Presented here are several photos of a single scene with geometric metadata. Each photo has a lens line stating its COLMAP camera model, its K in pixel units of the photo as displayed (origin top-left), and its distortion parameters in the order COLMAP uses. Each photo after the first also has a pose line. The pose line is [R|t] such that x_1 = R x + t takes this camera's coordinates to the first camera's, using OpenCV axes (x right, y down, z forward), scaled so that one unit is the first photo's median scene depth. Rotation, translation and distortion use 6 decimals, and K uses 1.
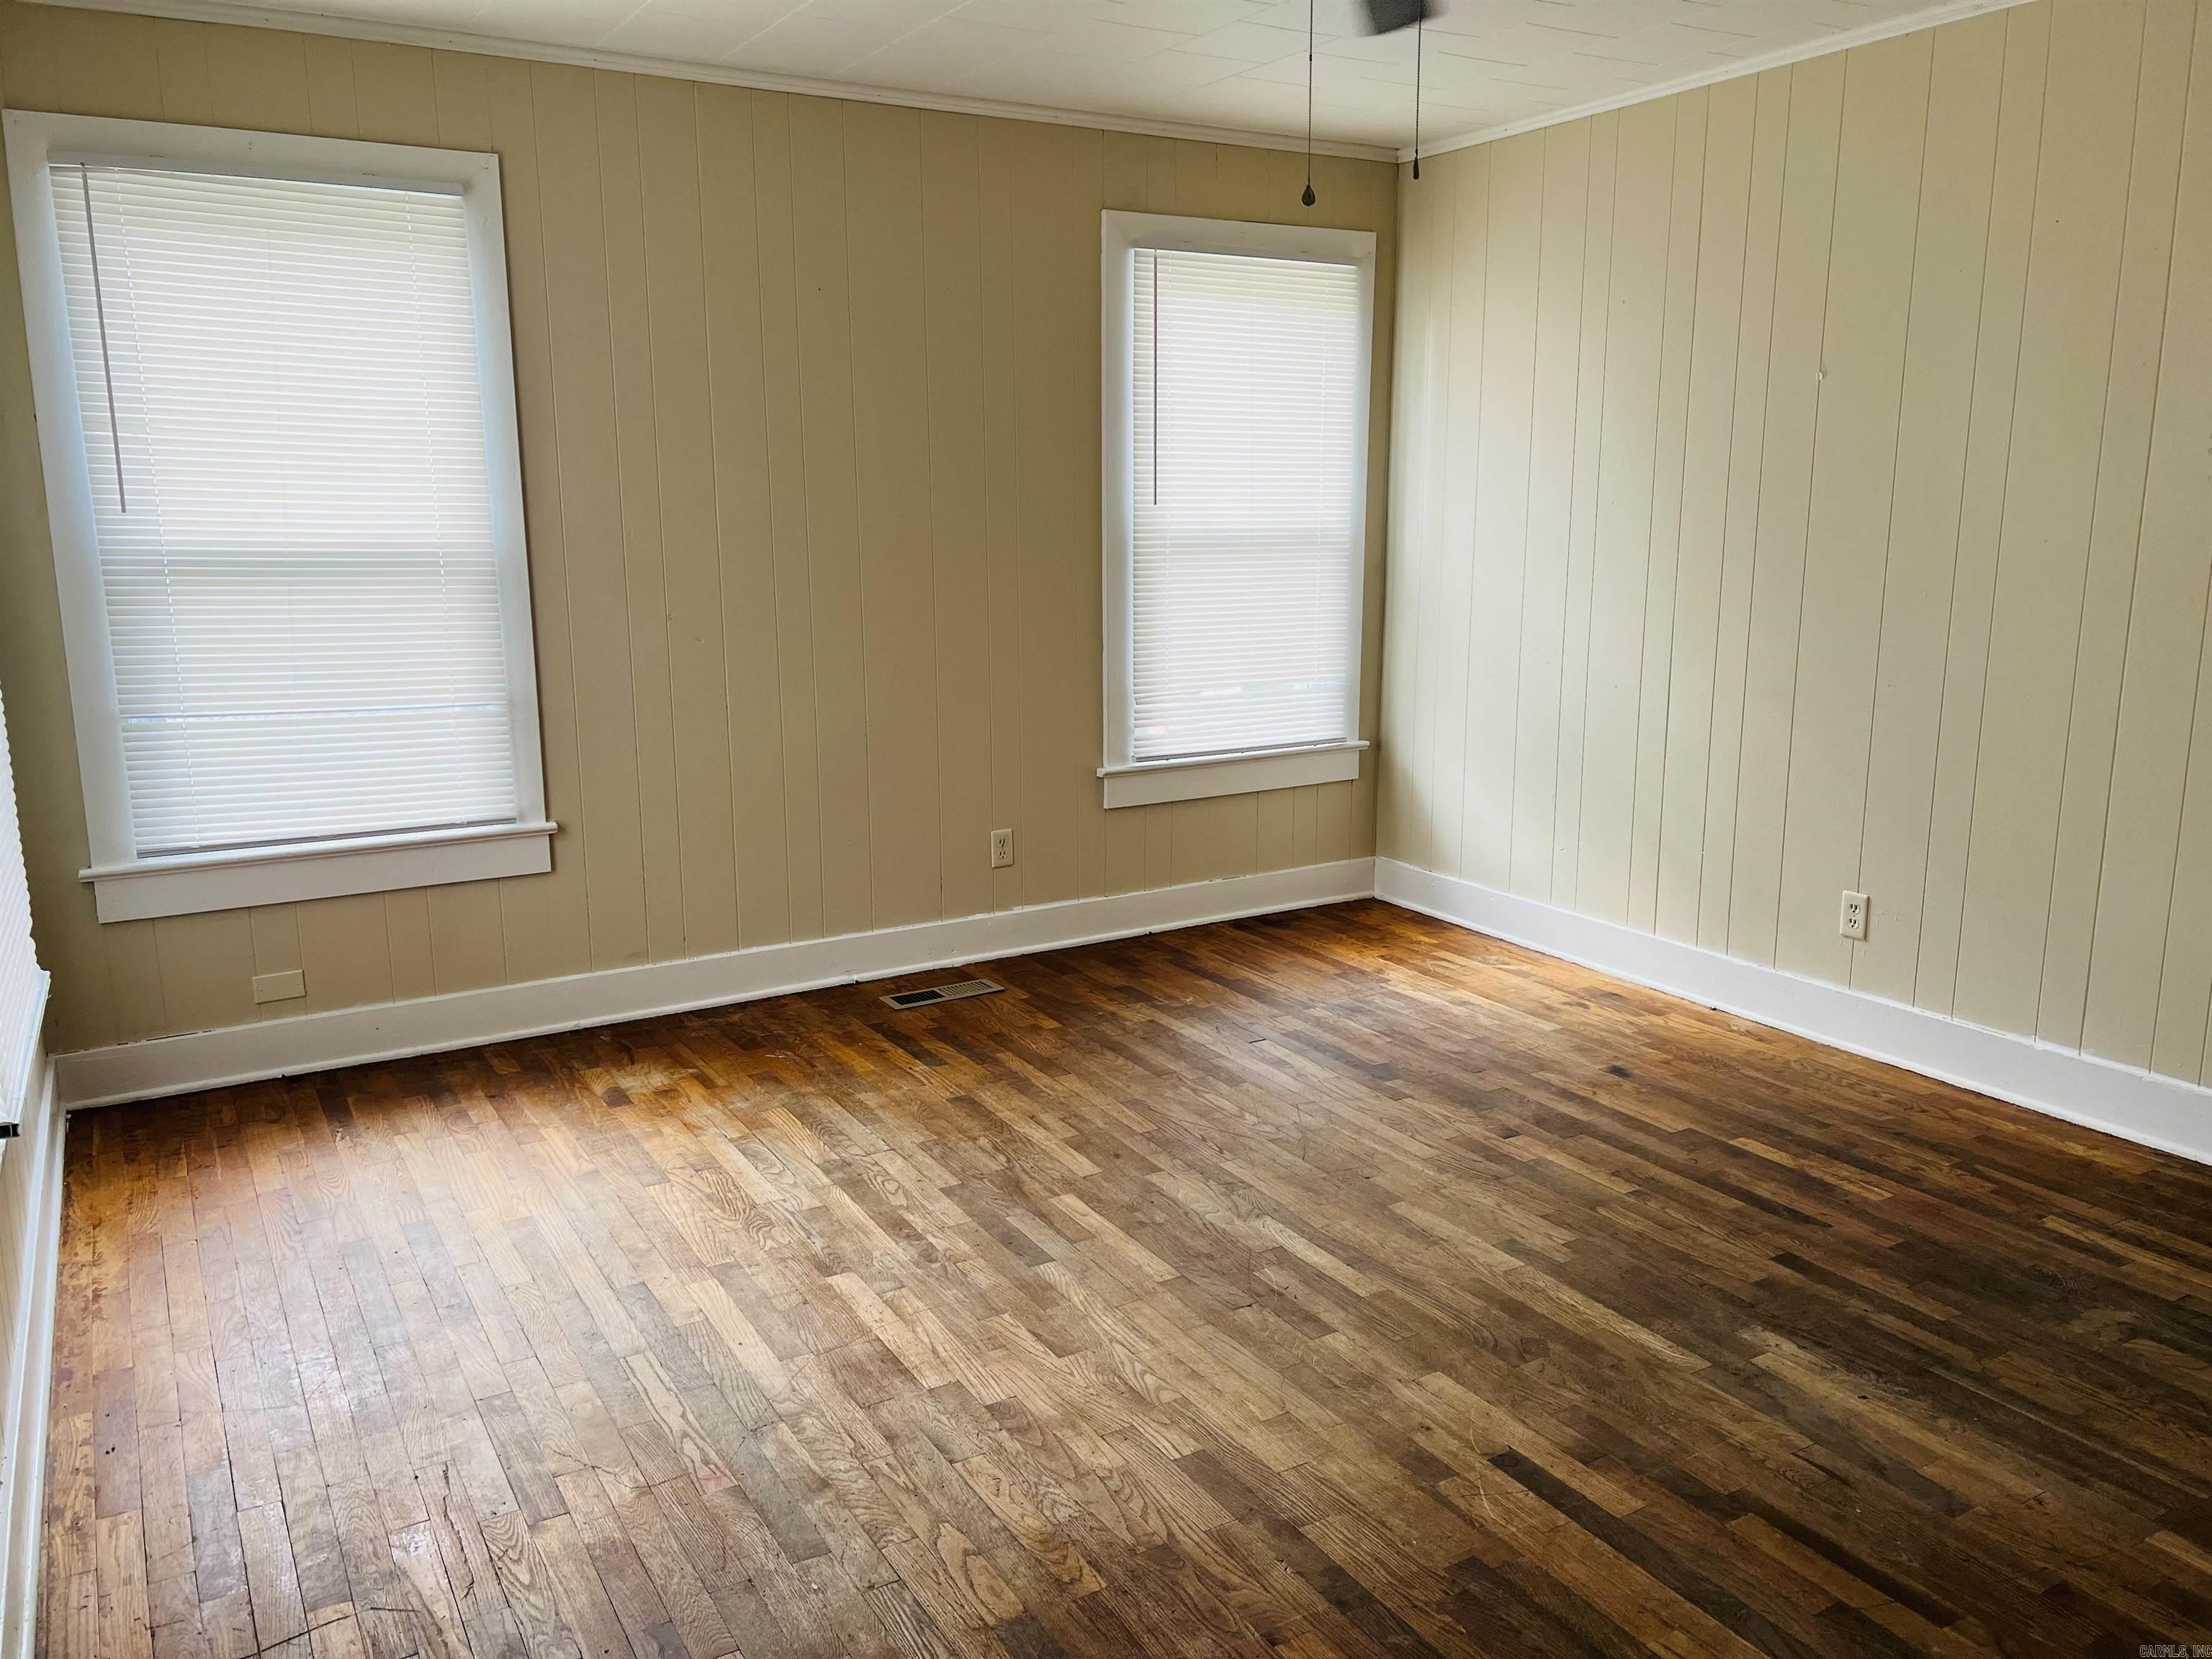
lens RADIAL K [[1677.8, 0, 1095.2], [0, 1677.8, 818.5], [0, 0, 1]] dist [0.068069, -0.075328]
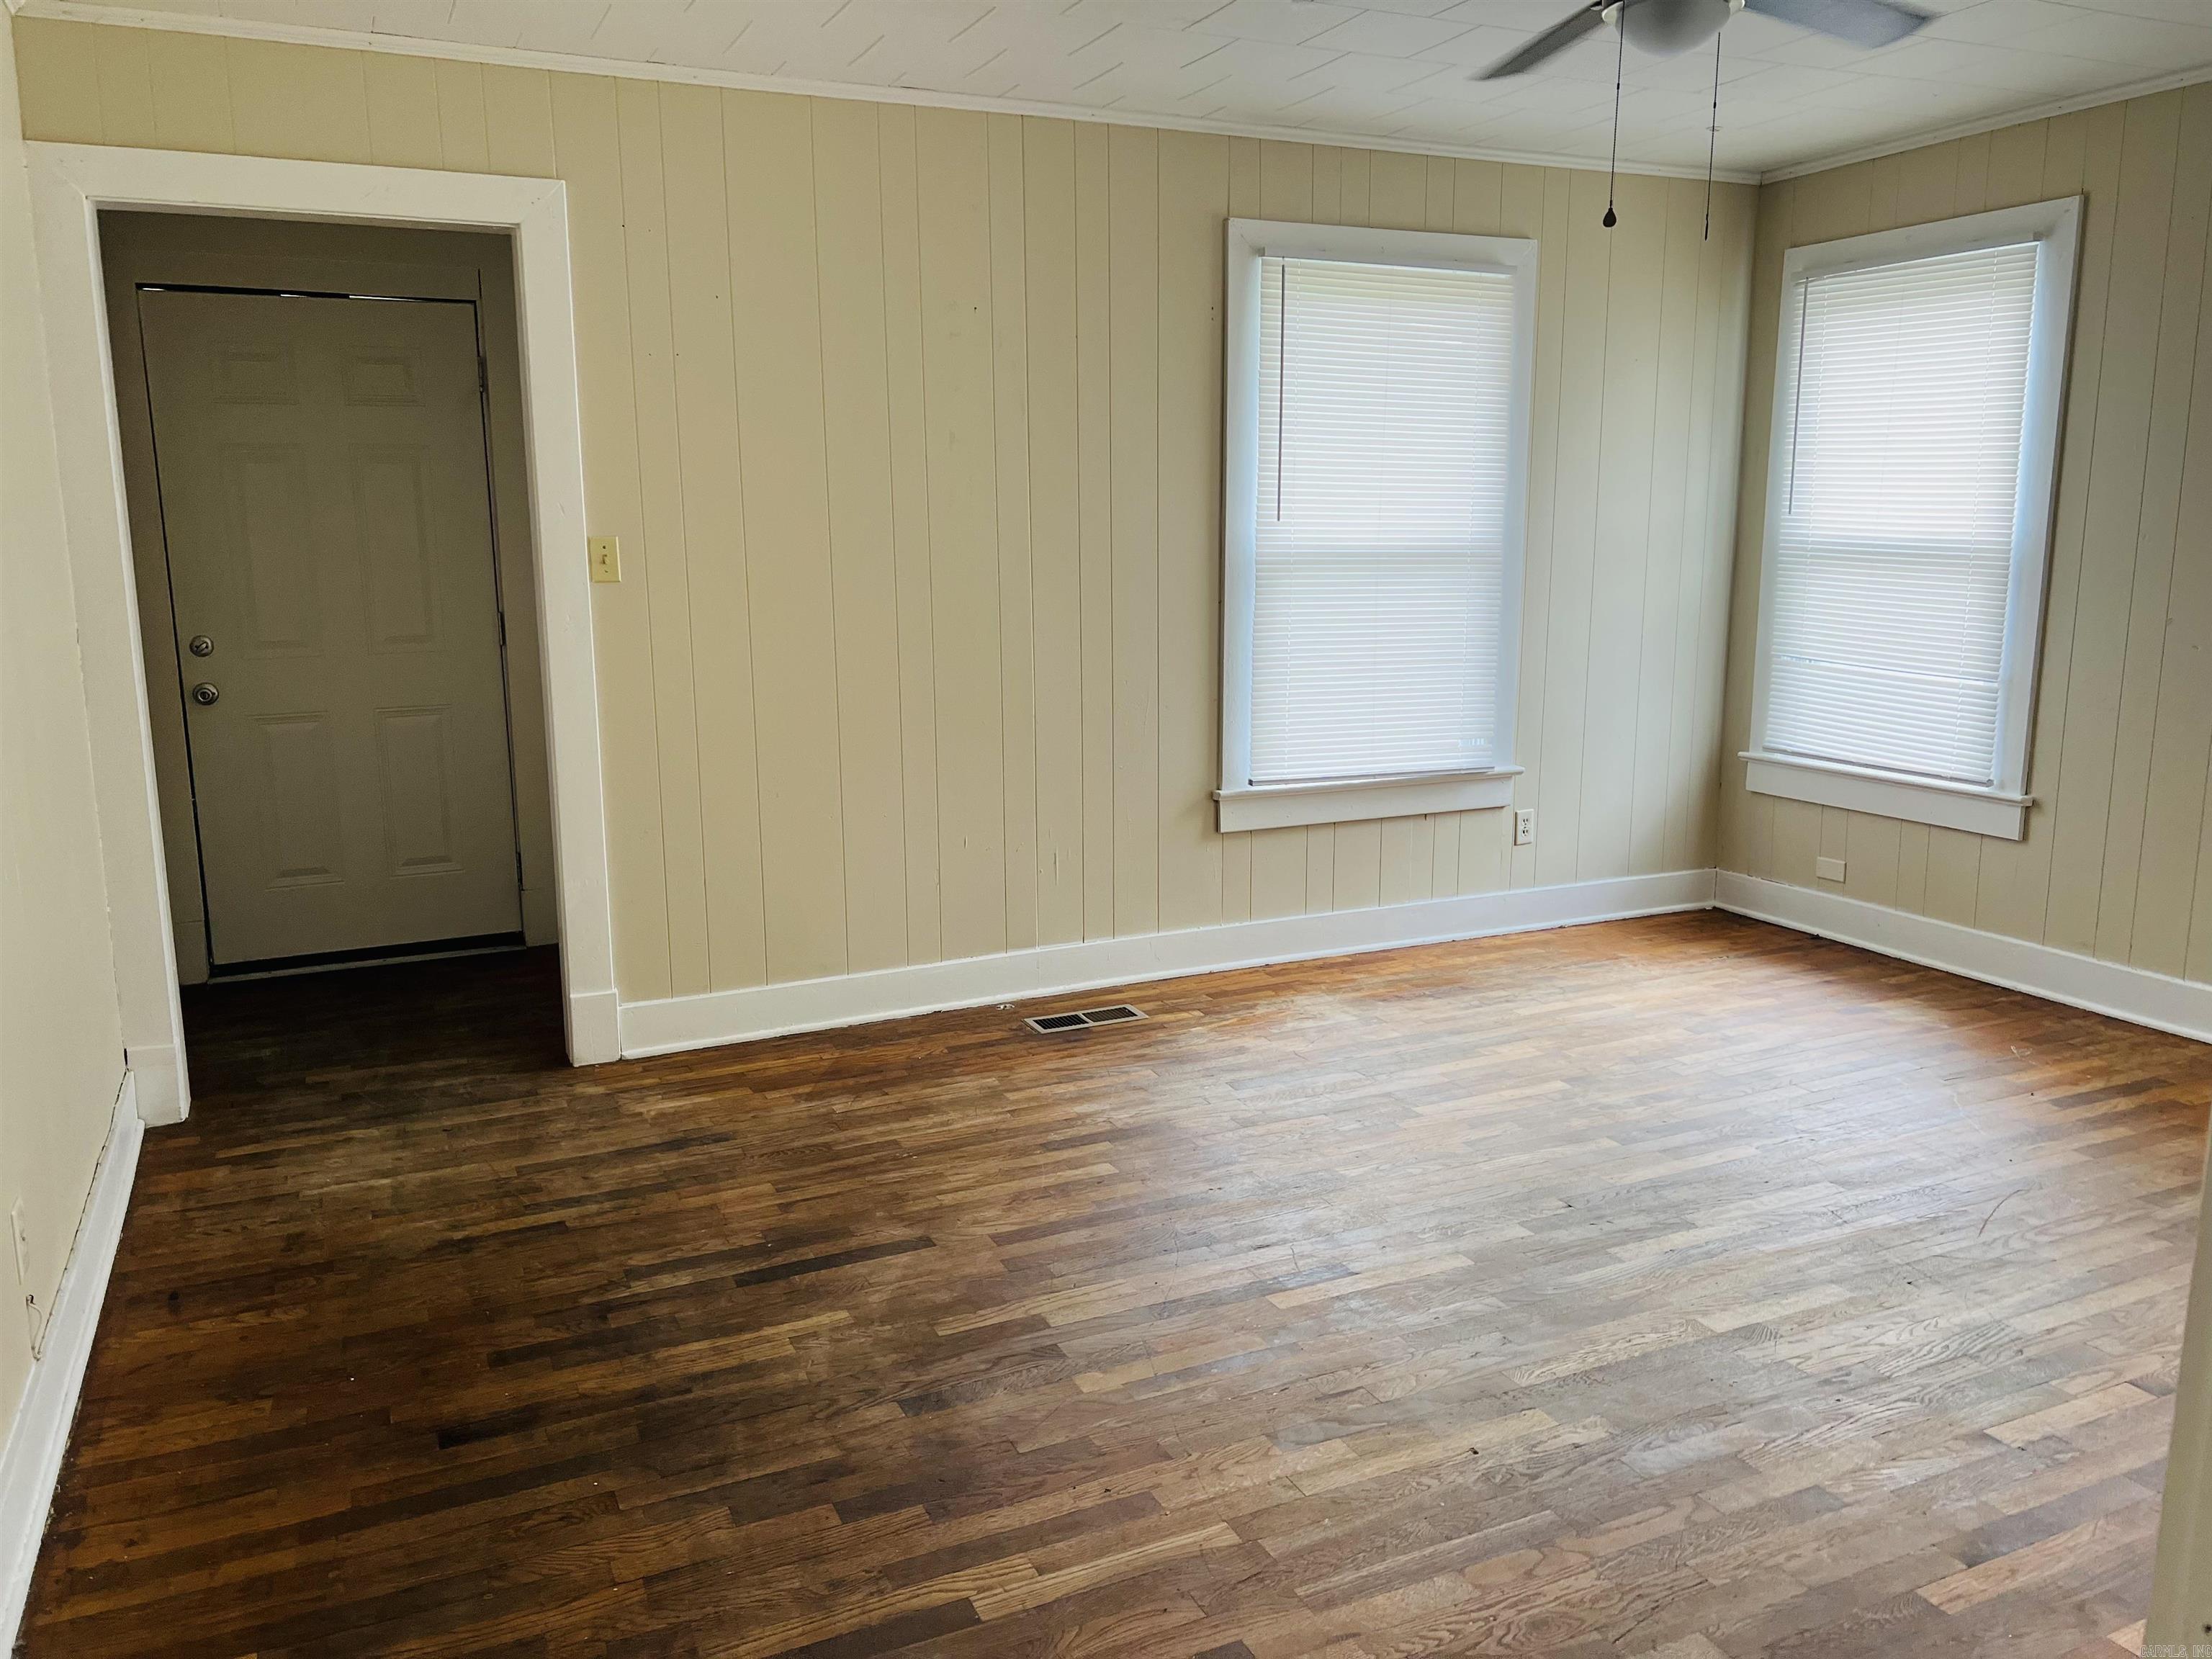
lens RADIAL K [[1677.8, 0, 1100.0], [0, 1677.8, 833.7], [0, 0, 1]] dist [0.068069, -0.075328]
pose [[-0.095774, 0.192470, -0.976618, 0.853235], [-0.182947, 0.961011, 0.207336, -0.097368], [0.978447, 0.198527, -0.056828, 0.498223]]
